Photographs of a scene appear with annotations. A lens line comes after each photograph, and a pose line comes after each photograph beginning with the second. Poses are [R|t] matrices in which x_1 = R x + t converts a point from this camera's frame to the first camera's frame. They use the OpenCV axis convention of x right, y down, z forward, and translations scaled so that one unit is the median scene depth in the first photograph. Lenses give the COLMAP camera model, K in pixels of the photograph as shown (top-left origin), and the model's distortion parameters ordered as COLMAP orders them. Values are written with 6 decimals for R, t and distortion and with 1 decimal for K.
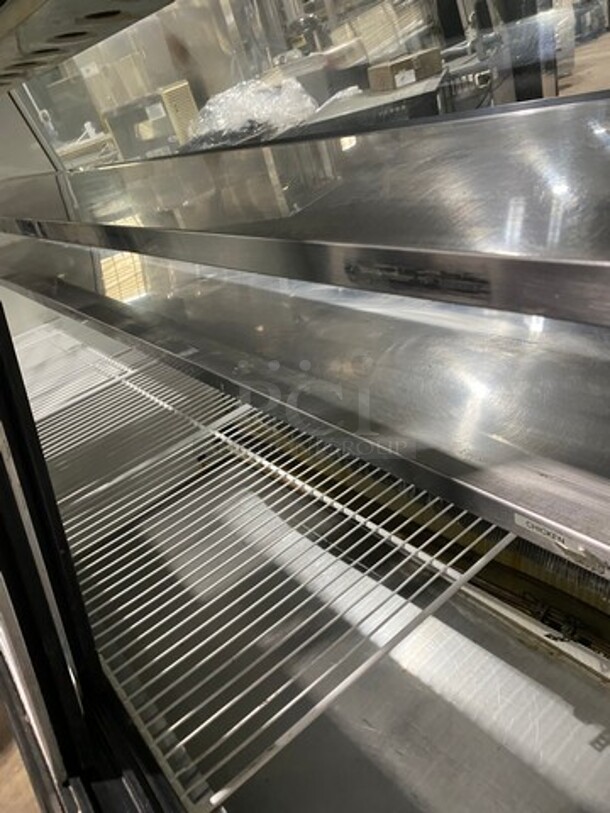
lens RADIAL K [[622.4, 0, 305.0], [0, 622.4, 406.5], [0, 0, 1]] dist [-0.011383, 0.050855]
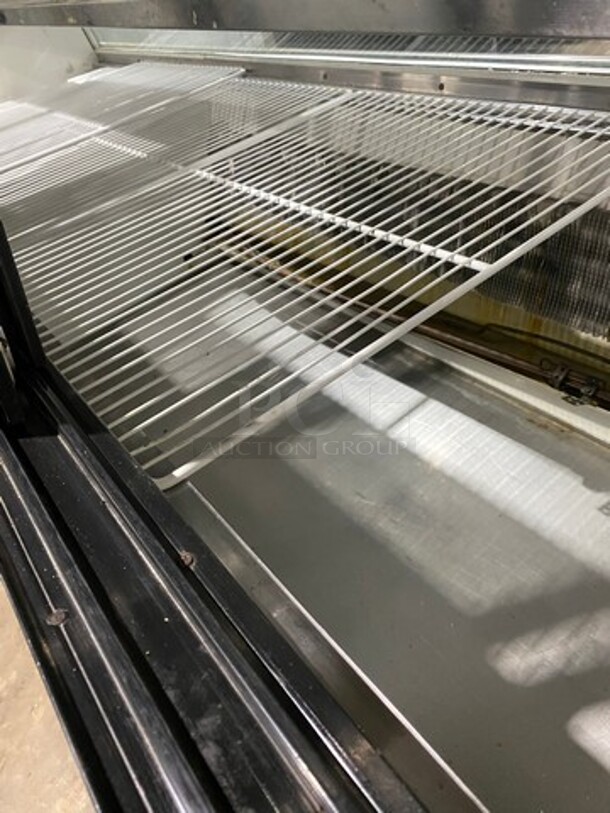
lens RADIAL K [[615.4, 0, 318.6], [0, 615.4, 405.7], [0, 0, 1]] dist [0.015461, -0.009106]
pose [[0.999195, 0.027068, 0.029600, 0.006459], [-0.032015, 0.982769, 0.182043, 0.212235], [-0.024163, -0.182844, 0.982845, 0.121568]]
